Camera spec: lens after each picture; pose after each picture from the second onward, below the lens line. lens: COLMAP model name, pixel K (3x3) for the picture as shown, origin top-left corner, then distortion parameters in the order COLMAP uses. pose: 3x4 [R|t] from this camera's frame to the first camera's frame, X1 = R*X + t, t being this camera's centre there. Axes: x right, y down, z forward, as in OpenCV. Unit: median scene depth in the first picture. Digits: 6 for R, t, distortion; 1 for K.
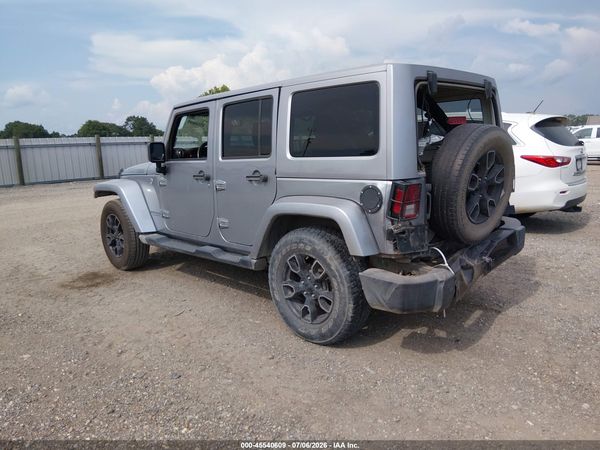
lens RADIAL K [[470.0, 0, 300.0], [0, 470.0, 225.0], [0, 0, 1]] dist [0.026003, -0.012156]
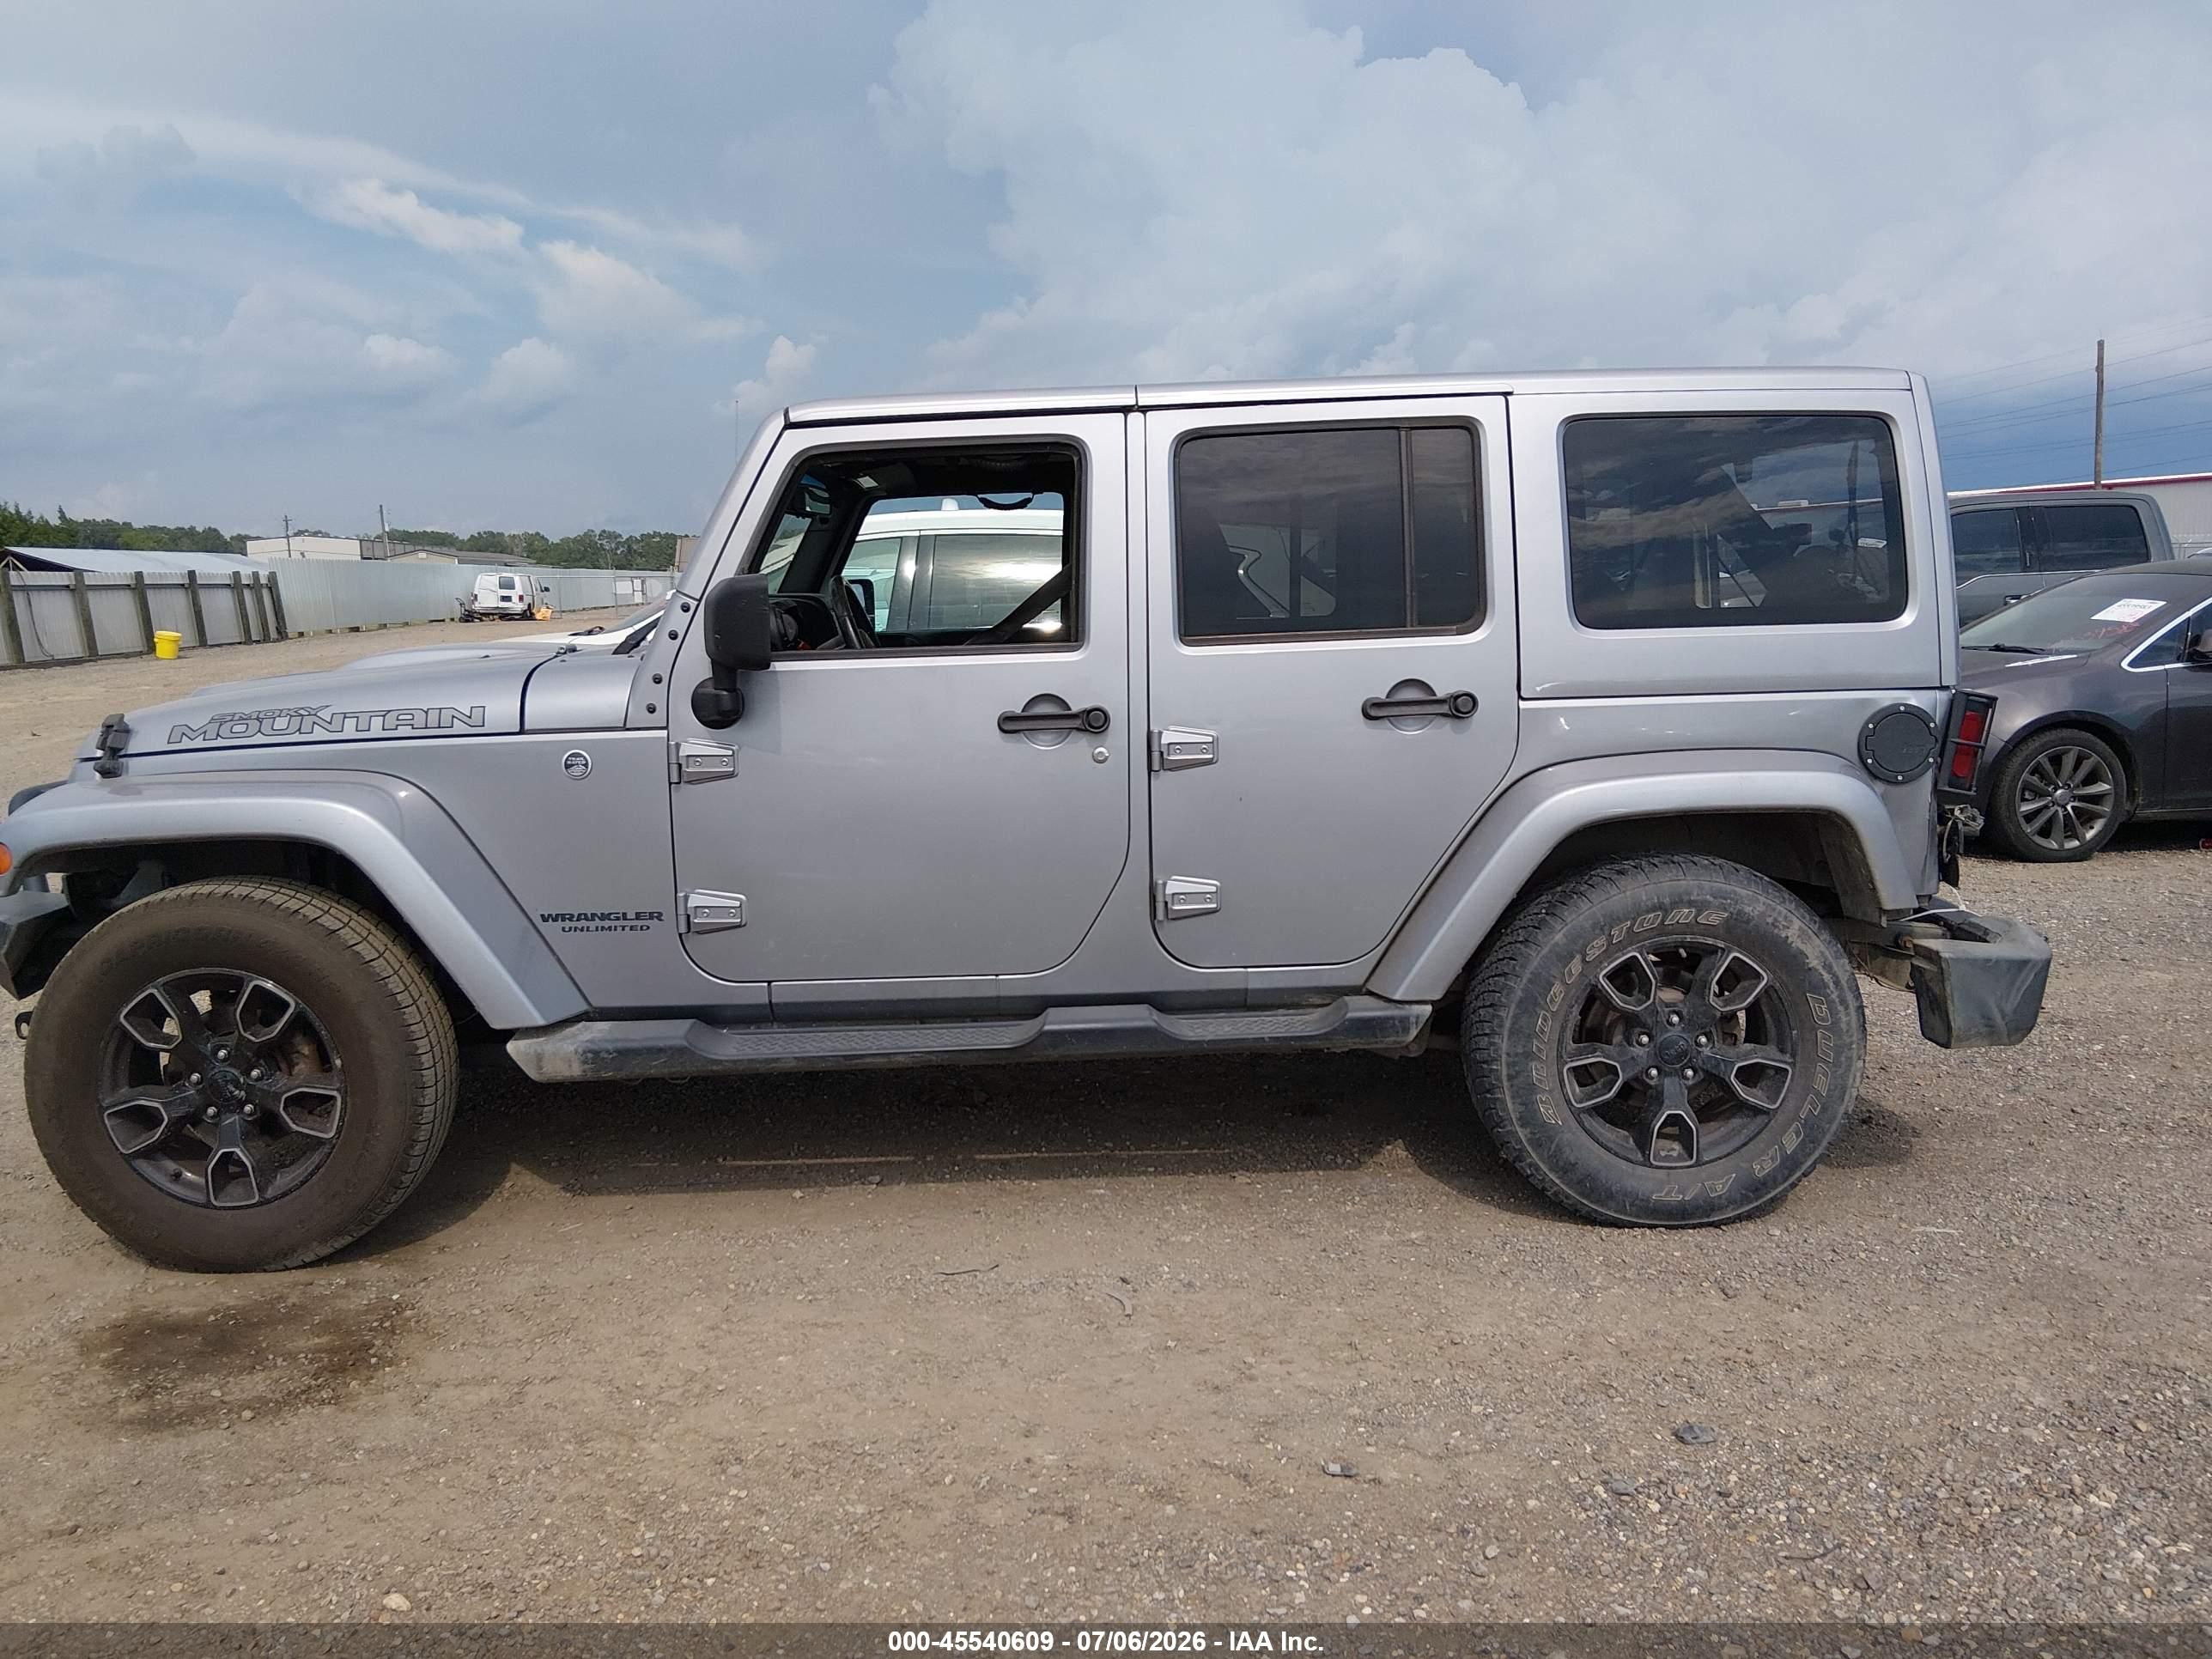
lens RADIAL K [[1757.5, 0, 1106.0], [0, 1757.5, 829.5], [0, 0, 1]] dist [0.045810, -0.128937]
pose [[0.677259, -0.081852, 0.731178, -0.843344], [0.122050, 0.992522, -0.001942, -0.042395], [-0.725551, 0.090555, 0.682184, 0.373309]]
